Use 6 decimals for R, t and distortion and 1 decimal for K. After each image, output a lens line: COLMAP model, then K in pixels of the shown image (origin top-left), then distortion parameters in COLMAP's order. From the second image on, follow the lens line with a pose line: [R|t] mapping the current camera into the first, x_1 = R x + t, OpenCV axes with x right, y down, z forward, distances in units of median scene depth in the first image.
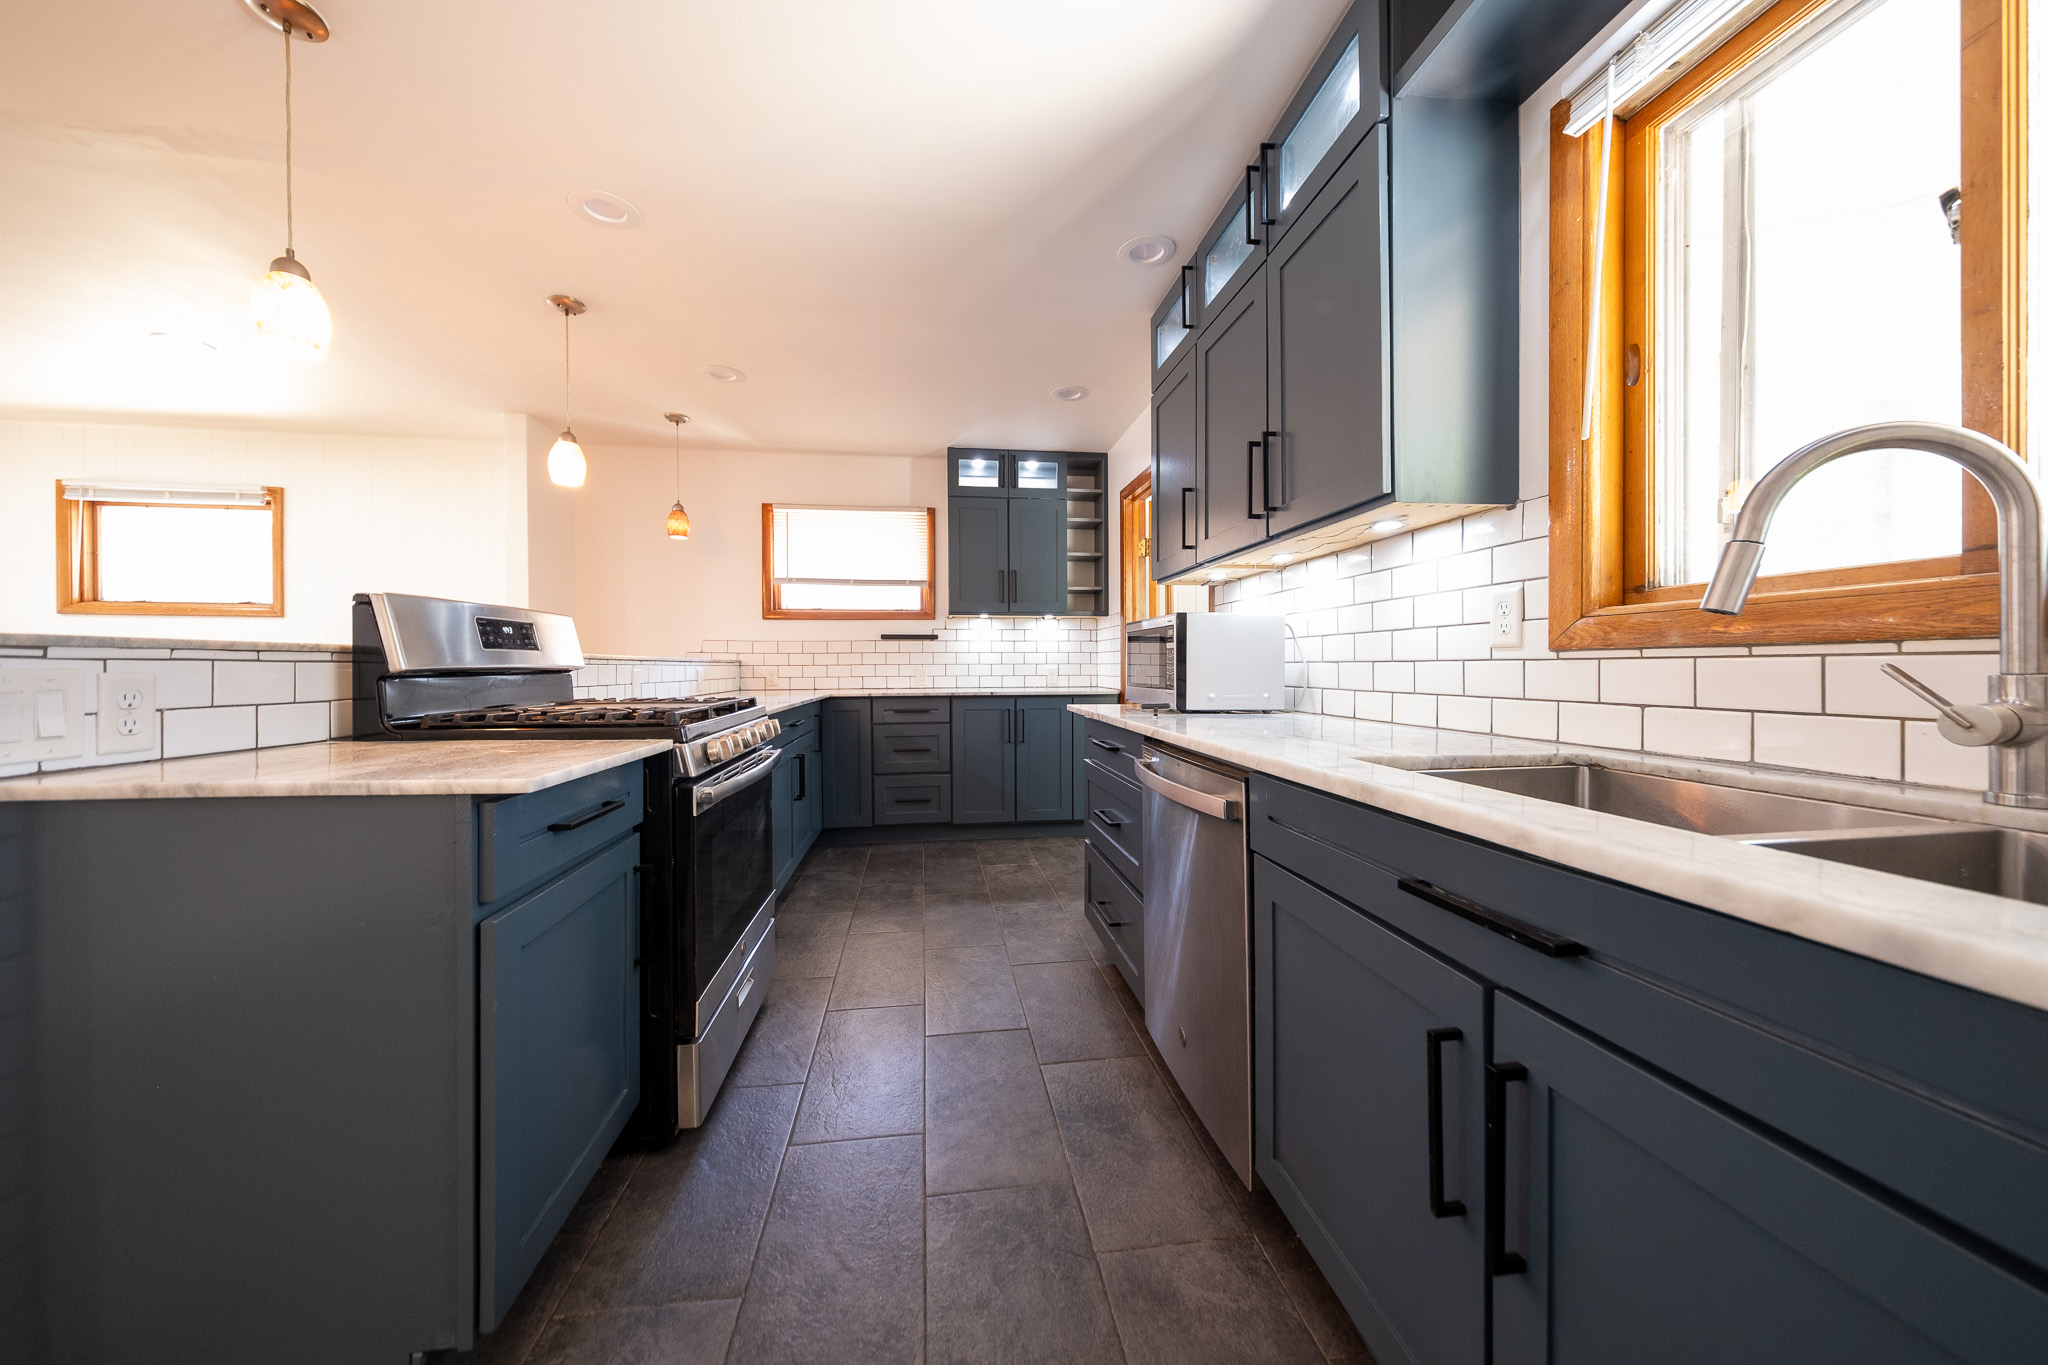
lens RADIAL K [[689.2, 0, 1014.5], [0, 689.2, 672.9], [0, 0, 1]] dist [0.005976, -0.003170]
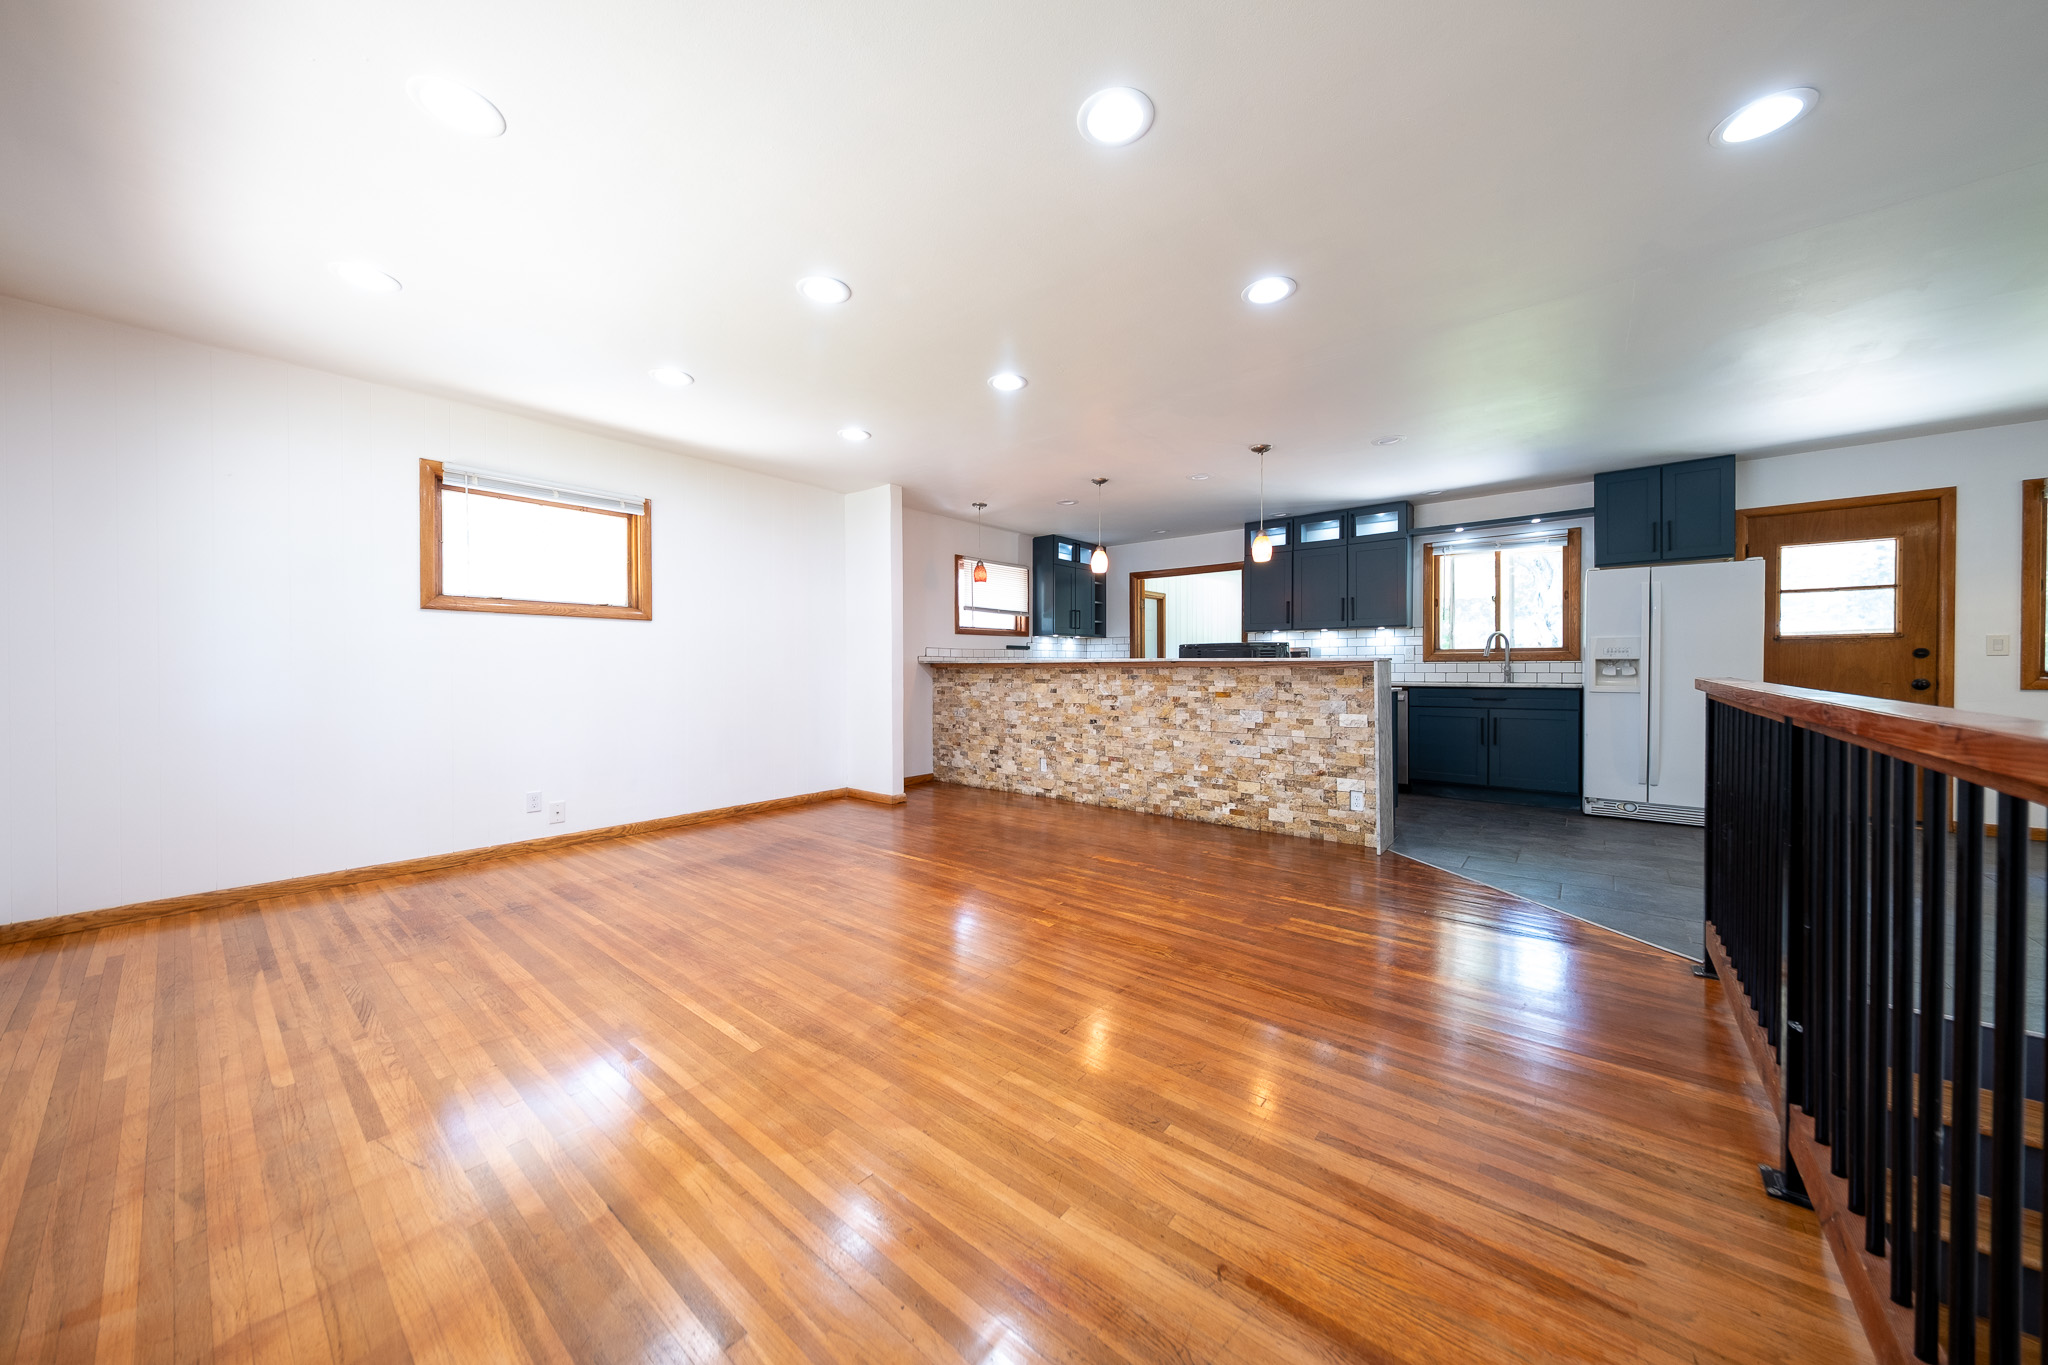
lens RADIAL K [[687.9, 0, 1017.2], [0, 687.9, 671.7], [0, 0, 1]] dist [0.015108, -0.000077]
pose [[0.735272, -0.007277, 0.677733, -2.222967], [0.008670, 0.999962, 0.001330, 0.003034], [-0.677717, 0.004898, 0.735306, -0.280598]]
